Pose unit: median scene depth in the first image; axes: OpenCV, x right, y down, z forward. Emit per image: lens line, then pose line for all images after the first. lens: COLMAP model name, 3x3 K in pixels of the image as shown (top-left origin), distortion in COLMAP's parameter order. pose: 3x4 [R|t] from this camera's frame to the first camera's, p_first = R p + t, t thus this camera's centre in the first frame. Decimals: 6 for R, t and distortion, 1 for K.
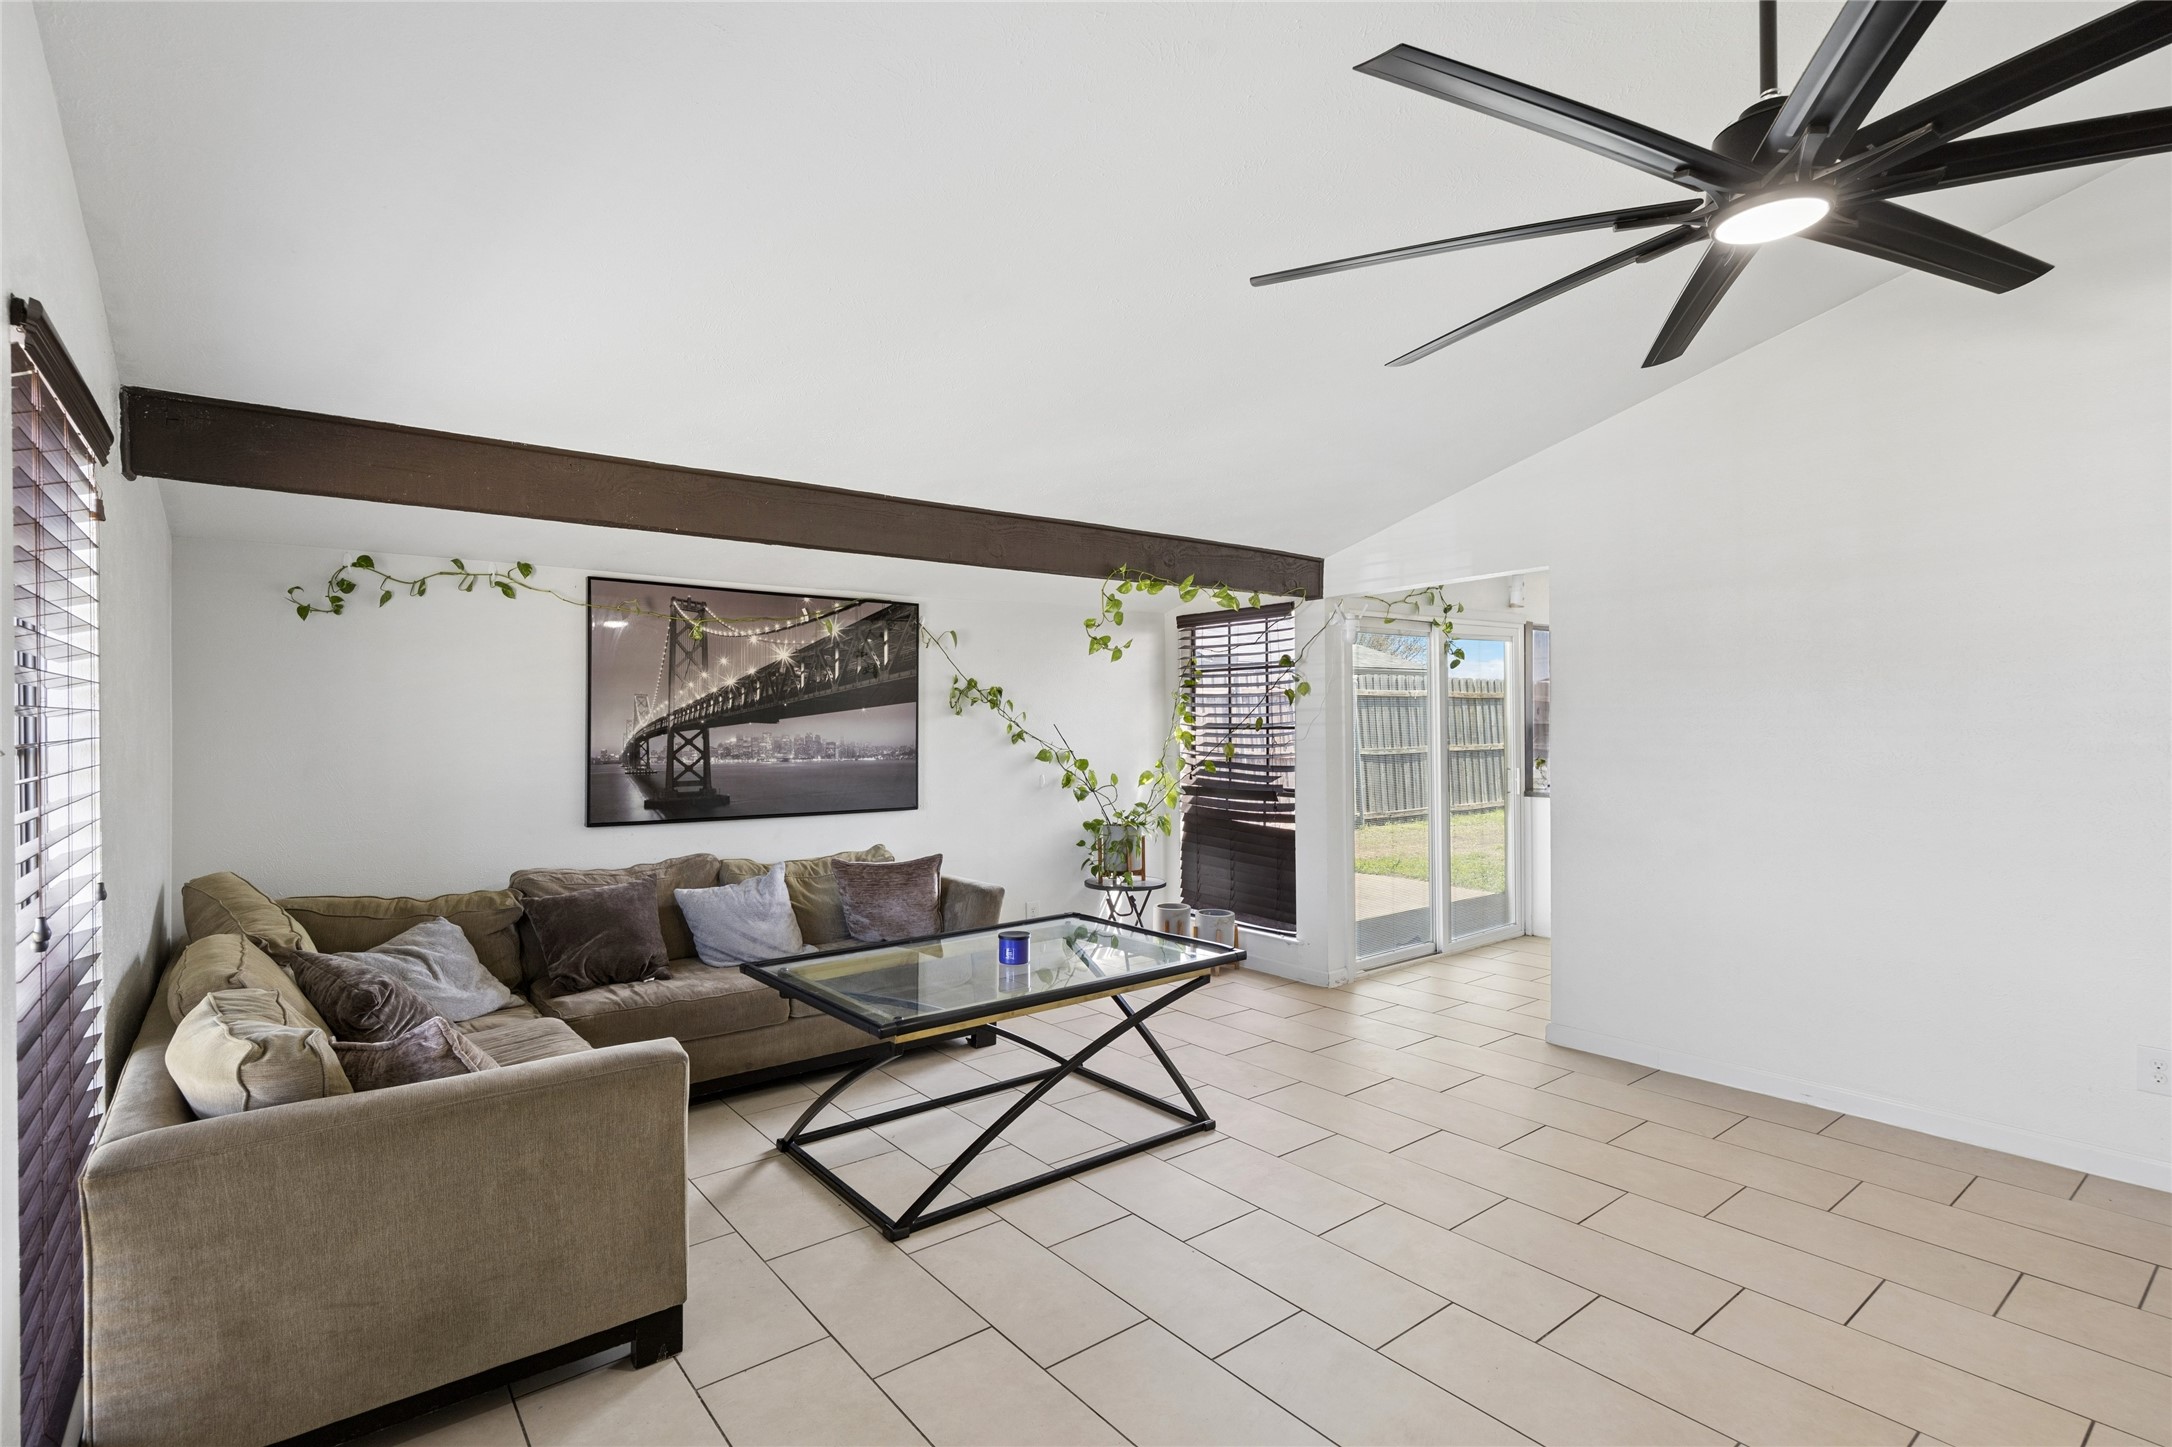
lens RADIAL K [[1014.9, 0, 1086.0], [0, 1014.9, 723.5], [0, 0, 1]] dist [0.002067, 0.000530]
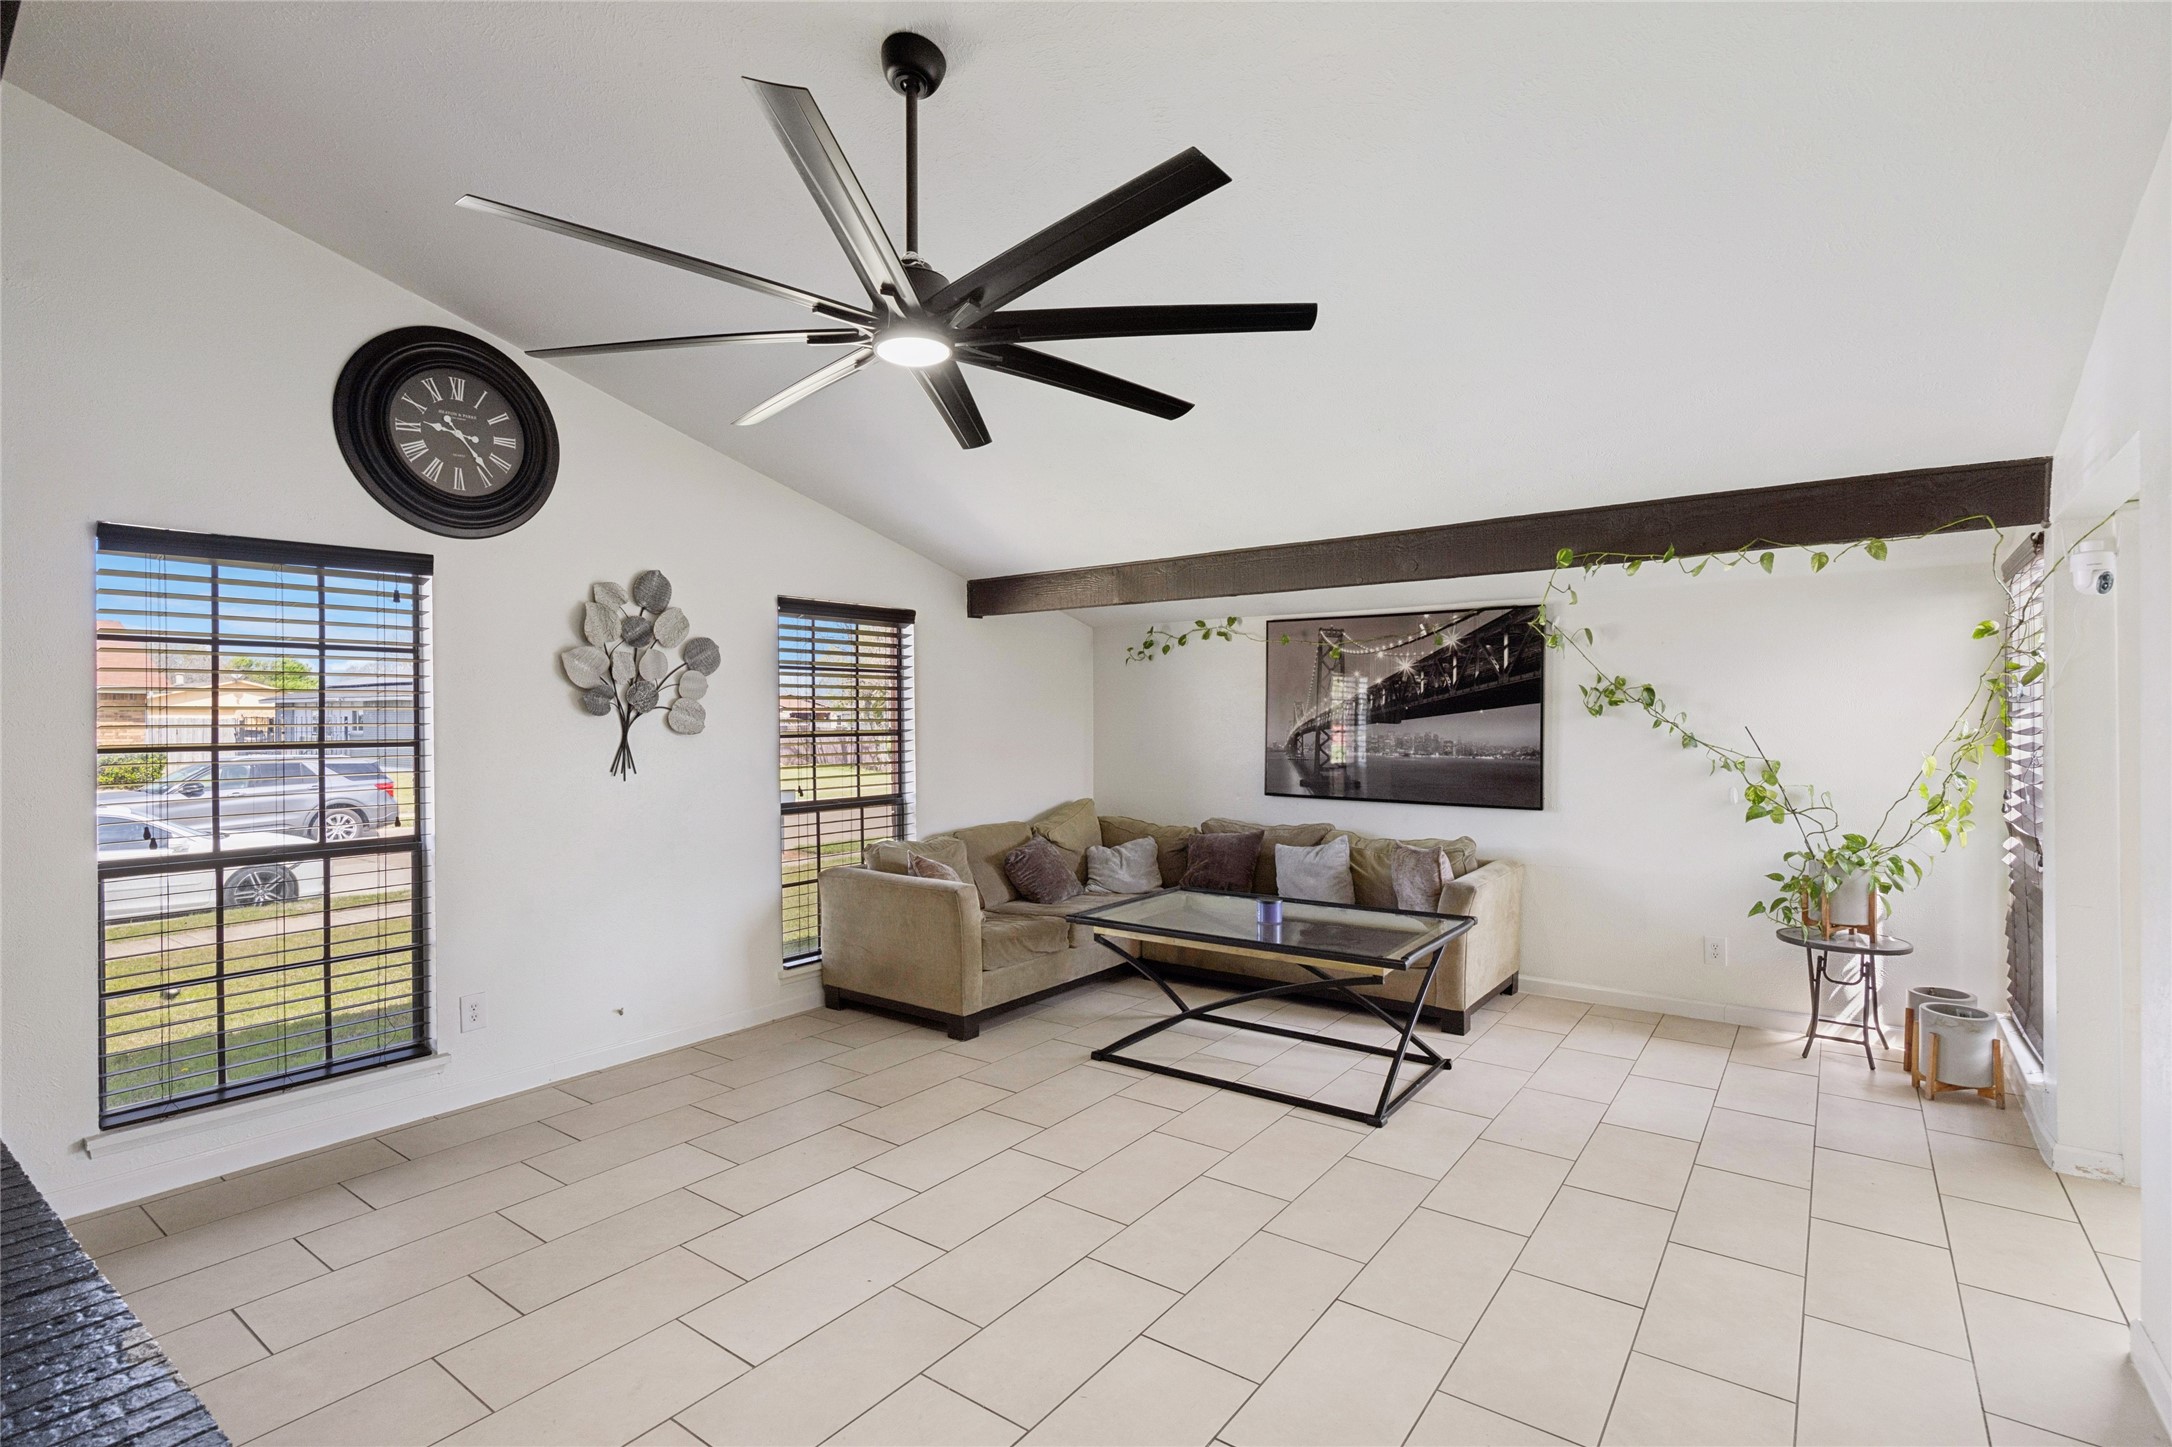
lens RADIAL K [[1014.9, 0, 1086.0], [0, 1014.9, 723.5], [0, 0, 1]] dist [0.002067, 0.000530]
pose [[0.280750, 0.006212, -0.959761, 0.730991], [-0.001363, 0.999981, 0.006073, -0.007150], [0.959780, -0.000396, 0.280753, 0.313743]]
